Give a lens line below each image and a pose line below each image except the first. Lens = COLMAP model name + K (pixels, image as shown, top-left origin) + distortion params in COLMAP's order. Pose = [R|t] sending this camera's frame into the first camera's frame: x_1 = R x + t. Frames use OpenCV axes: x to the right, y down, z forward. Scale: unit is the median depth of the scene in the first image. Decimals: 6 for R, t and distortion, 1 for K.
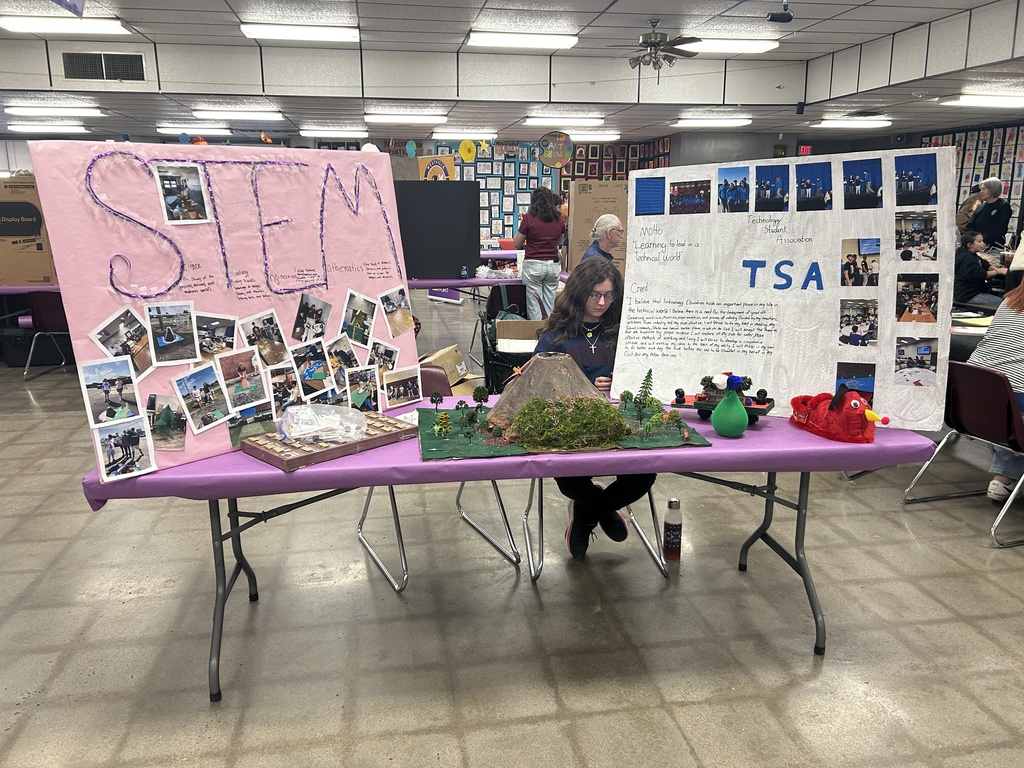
lens RADIAL K [[773.1, 0, 513.4], [0, 773.1, 379.2], [0, 0, 1]] dist [0.015699, -0.004463]
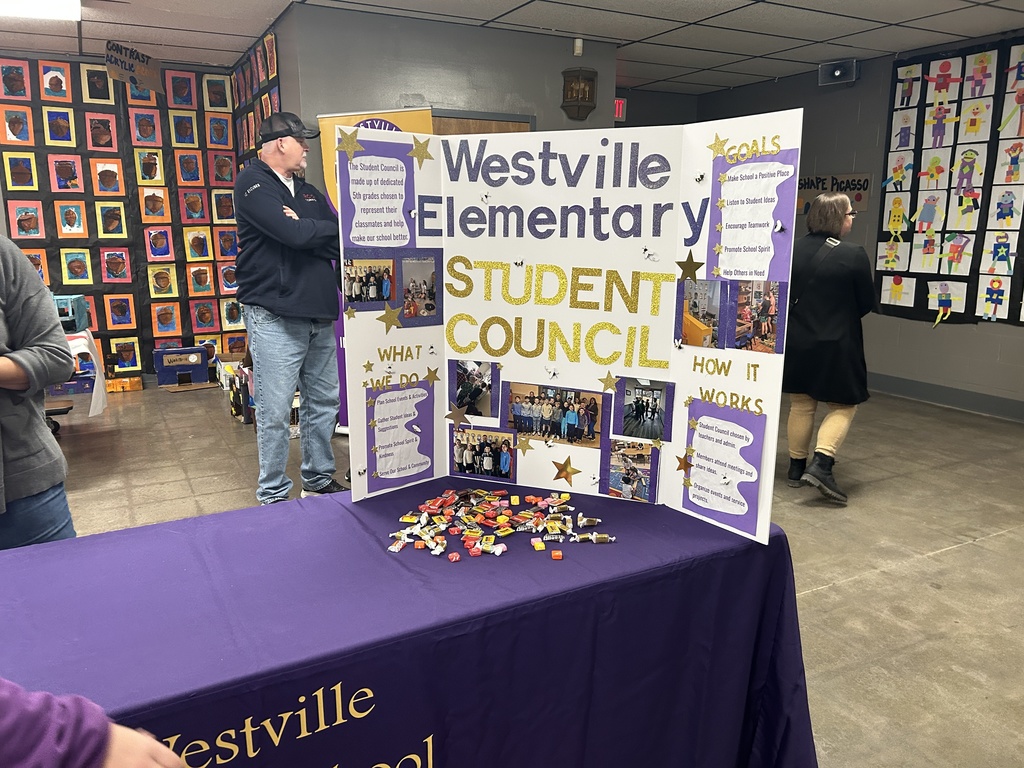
lens RADIAL K [[773.1, 0, 511.3], [0, 773.1, 384.7], [0, 0, 1]] dist [0.015699, -0.004463]
pose [[0.943344, -0.061772, 0.326015, 0.162406], [0.063467, 0.997969, 0.005445, -0.142462], [-0.325689, 0.015555, 0.945349, 0.596014]]
